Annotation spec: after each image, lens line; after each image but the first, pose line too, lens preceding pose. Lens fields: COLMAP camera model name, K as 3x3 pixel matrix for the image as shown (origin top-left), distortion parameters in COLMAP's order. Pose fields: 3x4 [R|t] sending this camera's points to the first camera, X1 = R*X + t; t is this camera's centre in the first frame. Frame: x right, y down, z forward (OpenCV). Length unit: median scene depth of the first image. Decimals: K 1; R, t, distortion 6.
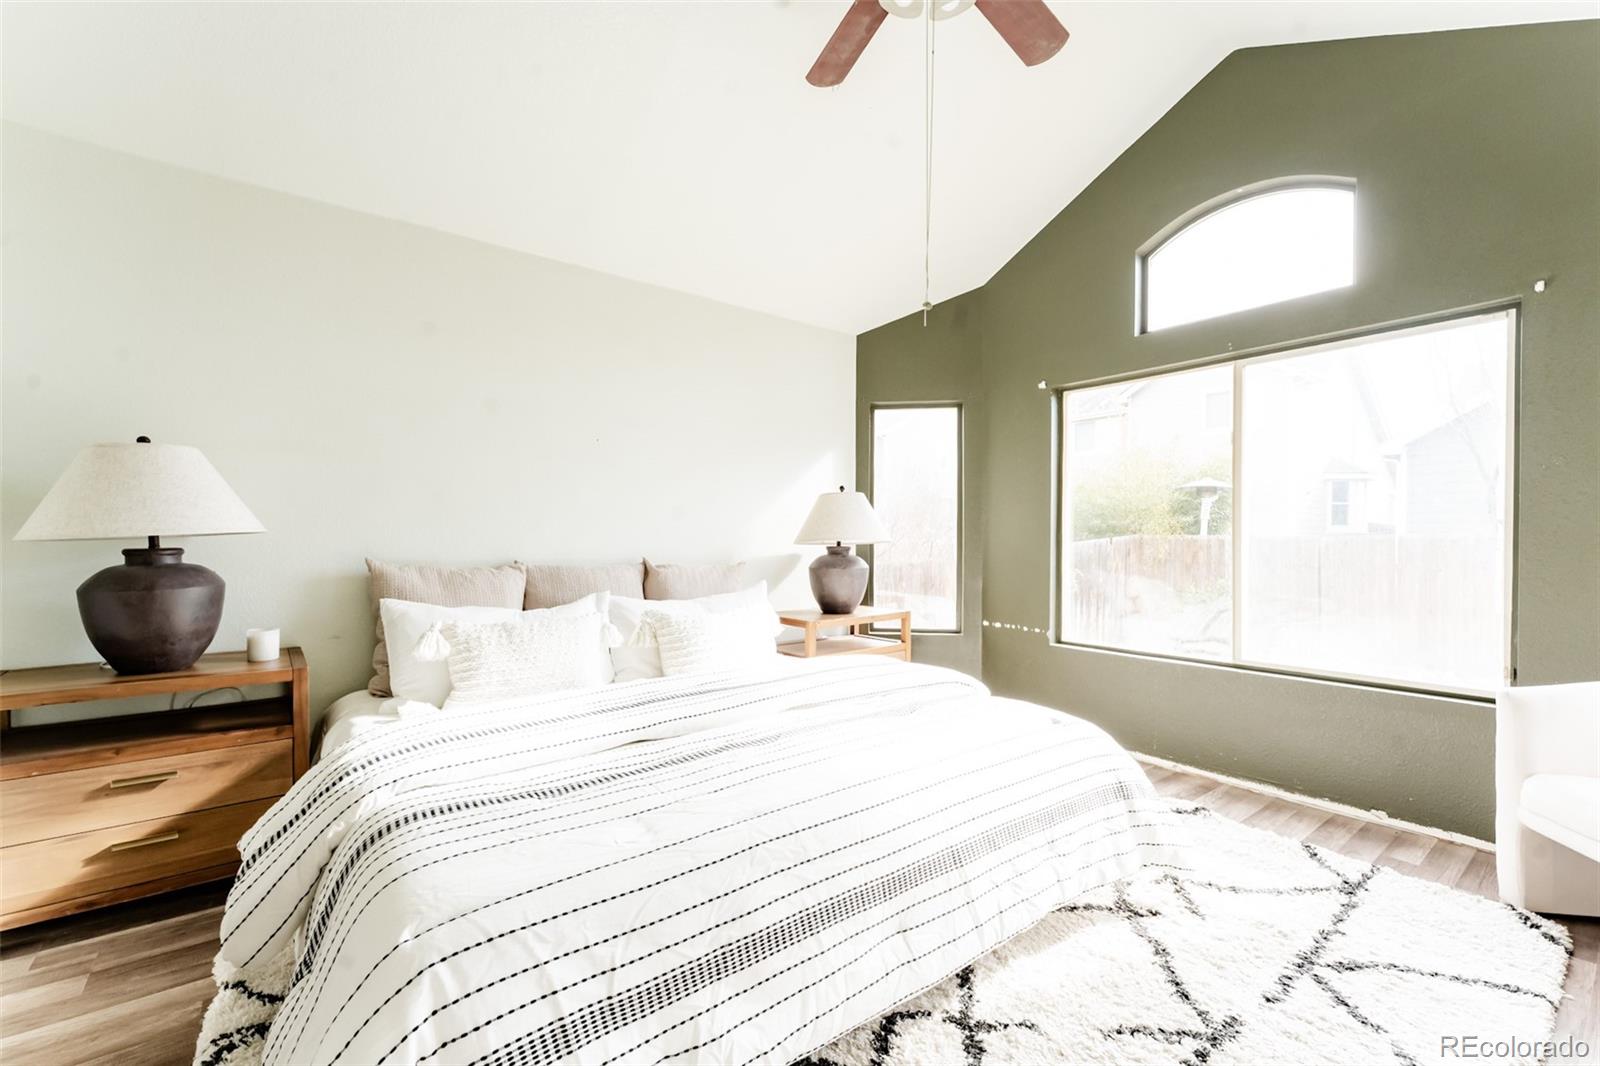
lens RADIAL K [[657.3, 0, 794.3], [0, 657.3, 540.8], [0, 0, 1]] dist [-0.002560, -0.000196]
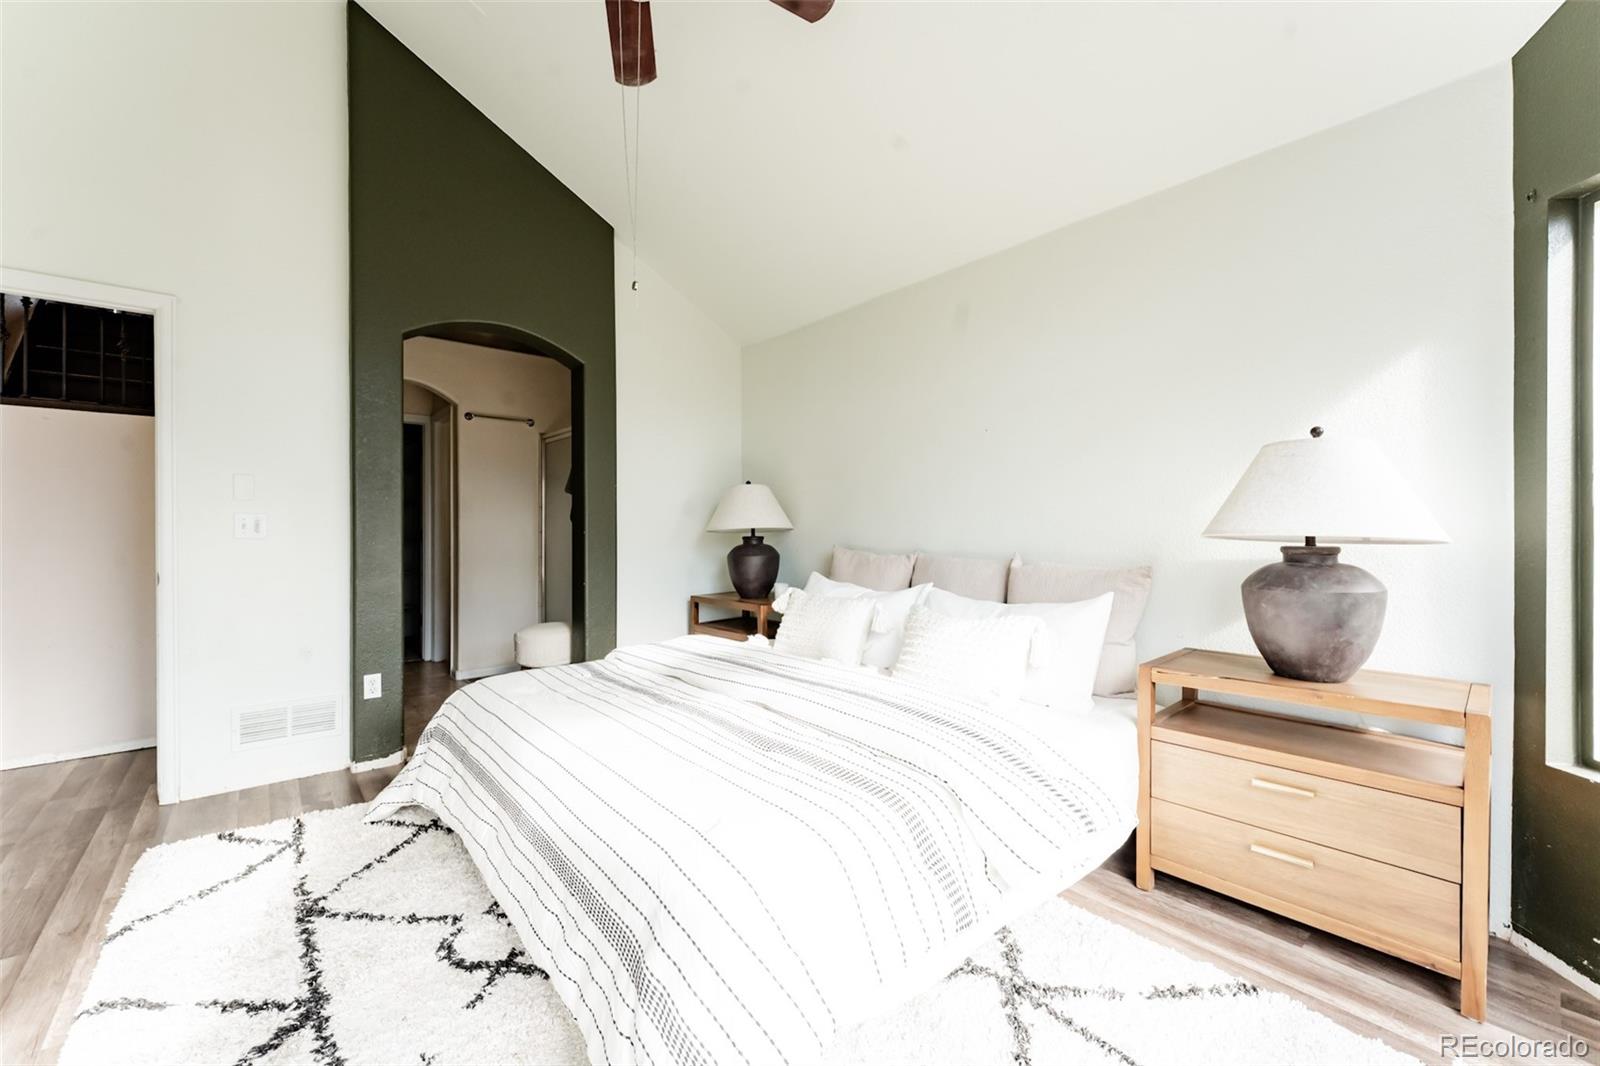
lens RADIAL K [[653.7, 0, 795.4], [0, 653.7, 533.7], [0, 0, 1]] dist [-0.000088, -0.000135]
pose [[0.046408, 0.002017, -0.998921, 0.729416], [-0.006149, 0.999980, 0.001734, -0.000036], [0.998904, 0.006061, 0.046419, 0.755799]]
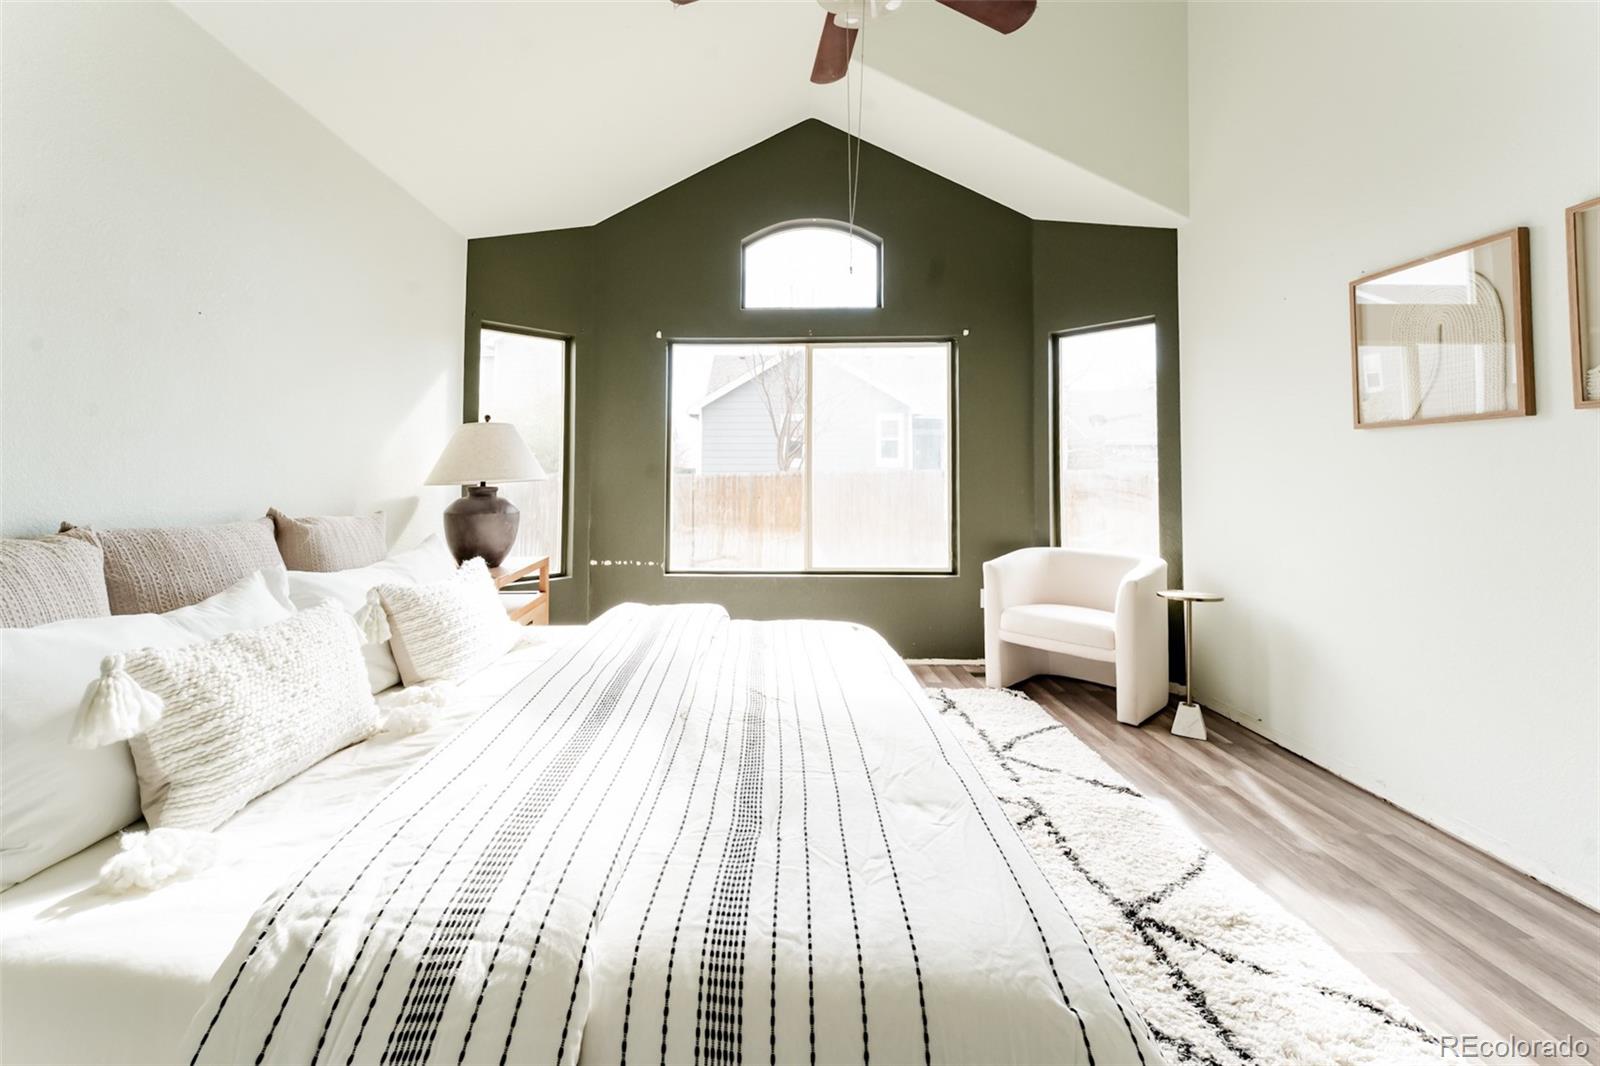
lens RADIAL K [[670.6, 0, 728.2], [0, 670.6, 450.3], [0, 0, 1]] dist [0.000305, -0.000108]
pose [[0.639873, 0.027604, 0.767985, -0.507519], [0.005100, 0.999180, -0.040163, -0.002767], [-0.768464, 0.029616, 0.639207, 0.275032]]
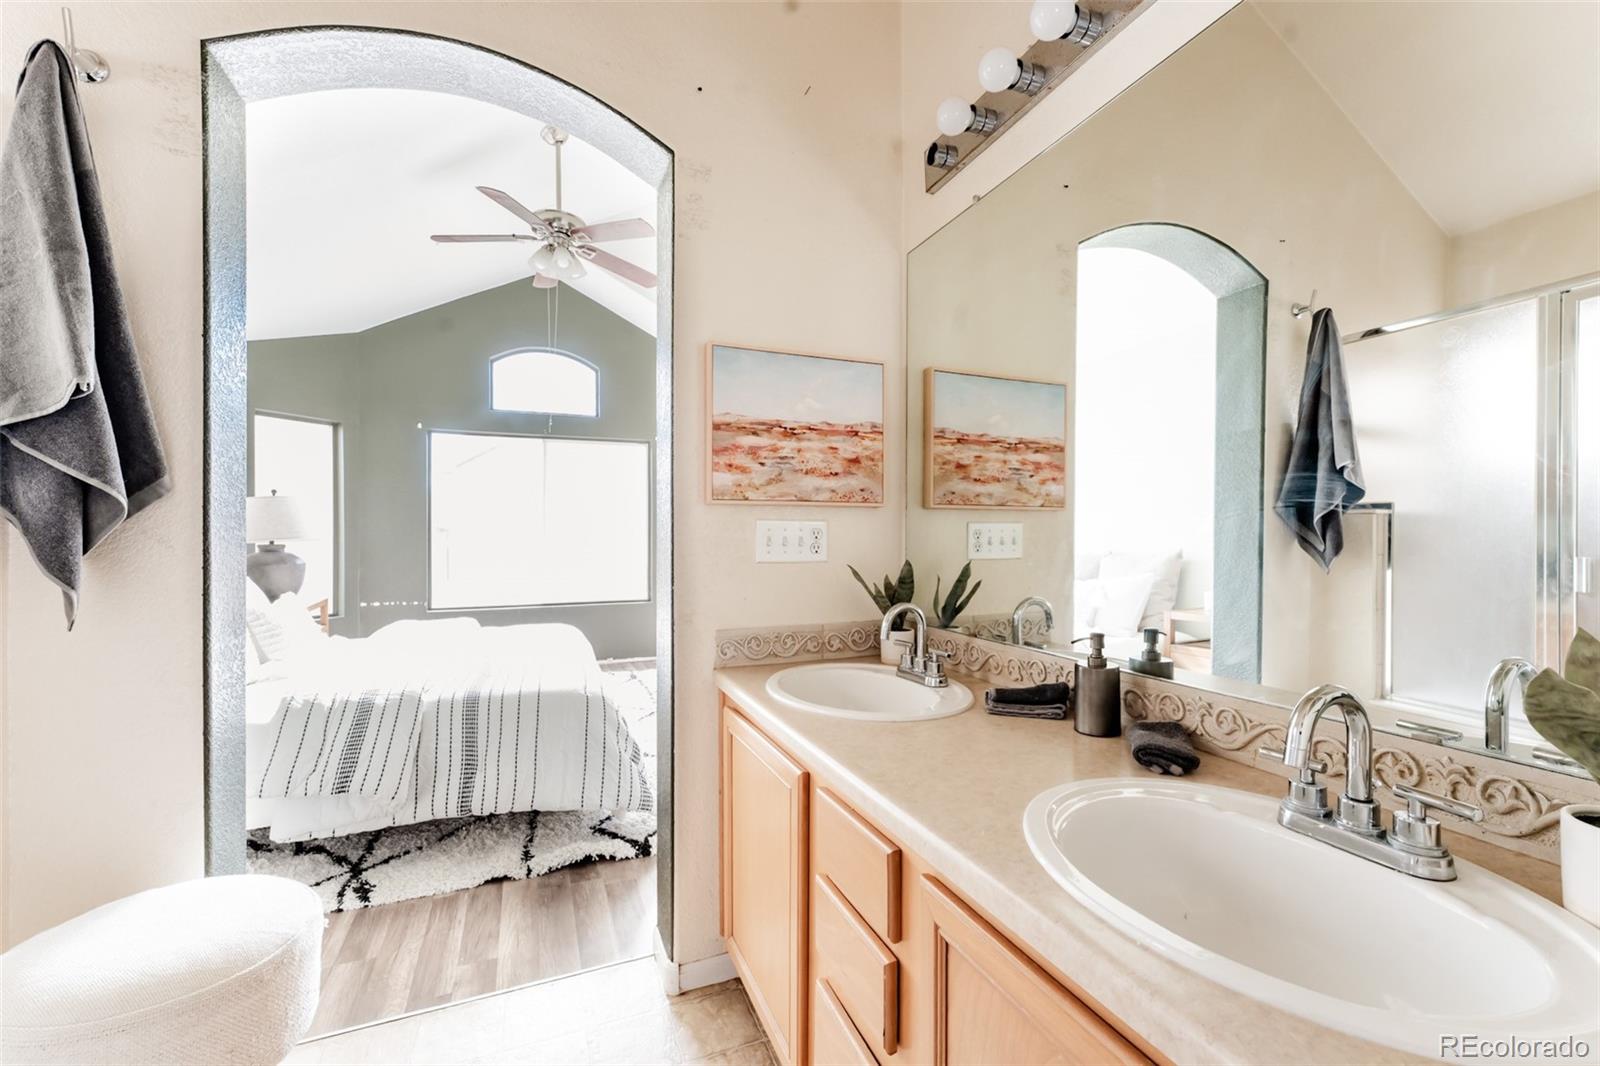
lens RADIAL K [[657.3, 0, 794.3], [0, 657.3, 540.8], [0, 0, 1]] dist [-0.002560, -0.000196]
pose [[0.253873, -0.014464, 0.967129, -0.999501], [0.008400, 0.999883, 0.012749, -0.006298], [-0.967201, 0.004887, 0.253965, -0.156767]]
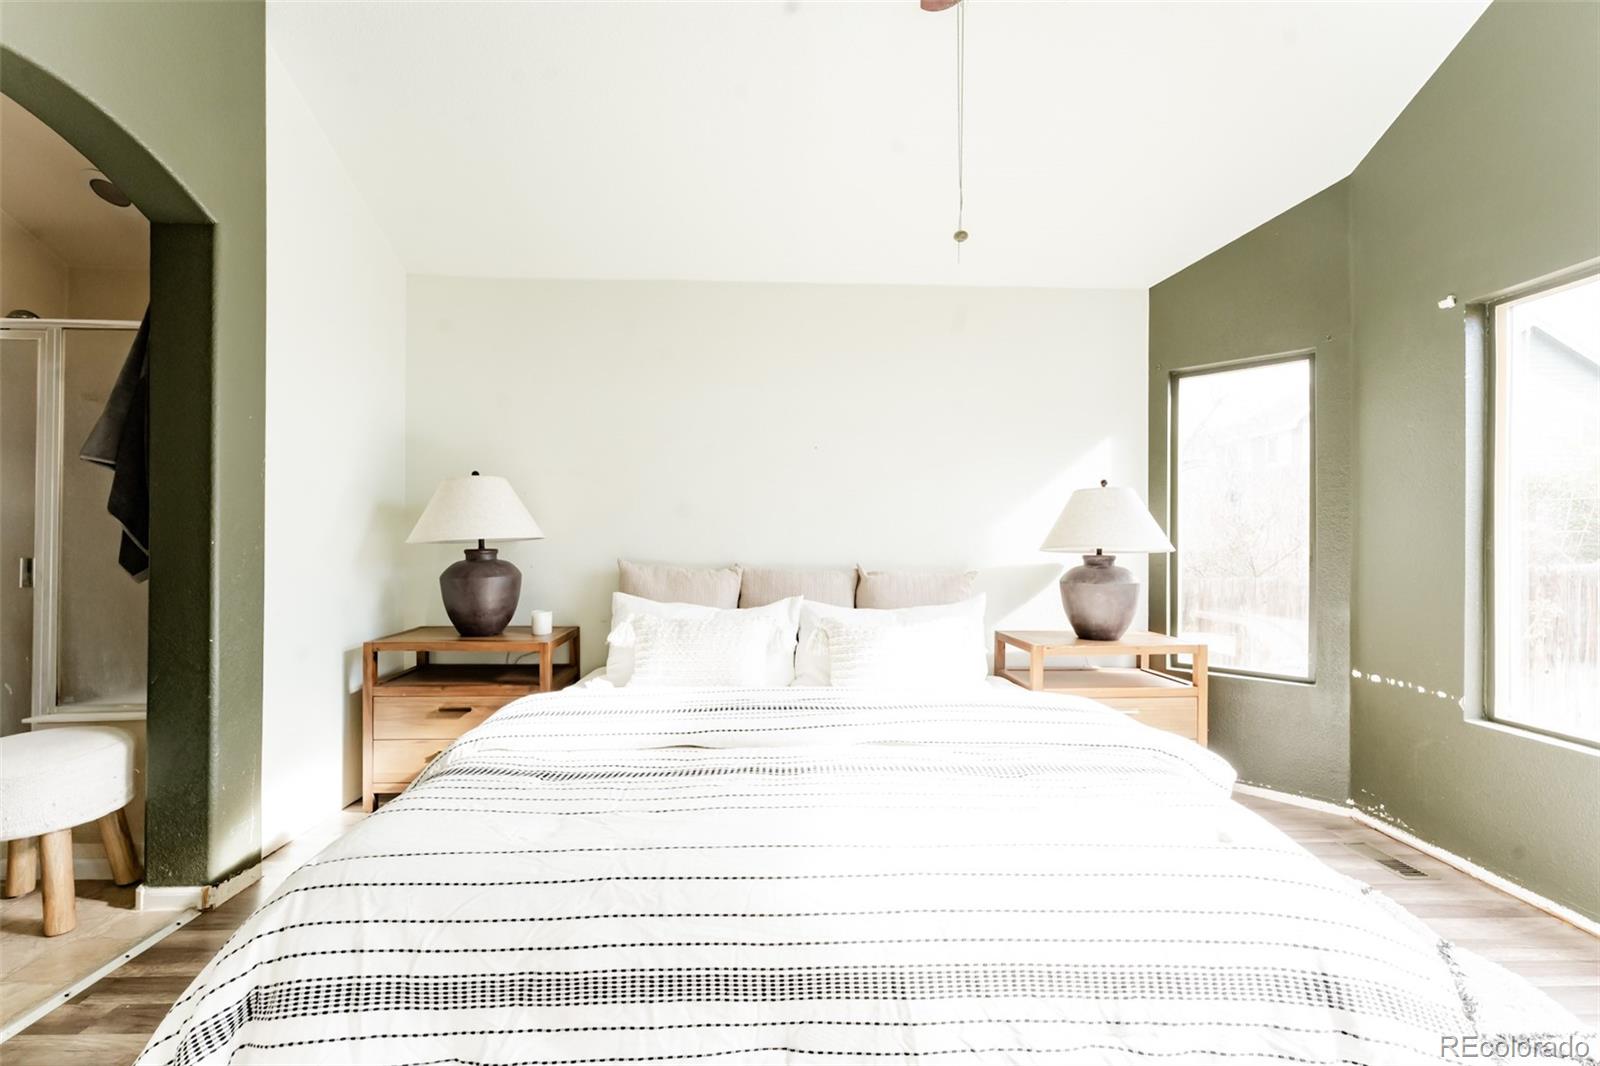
lens RADIAL K [[653.8, 0, 809.2], [0, 653.8, 539.0], [0, 0, 1]] dist [-0.000797, -0.000032]
pose [[0.815637, 0.001234, -0.578562, 0.313147], [-0.008122, 0.999924, -0.009318, -0.001700], [0.578506, 0.012299, 0.815585, 0.185458]]
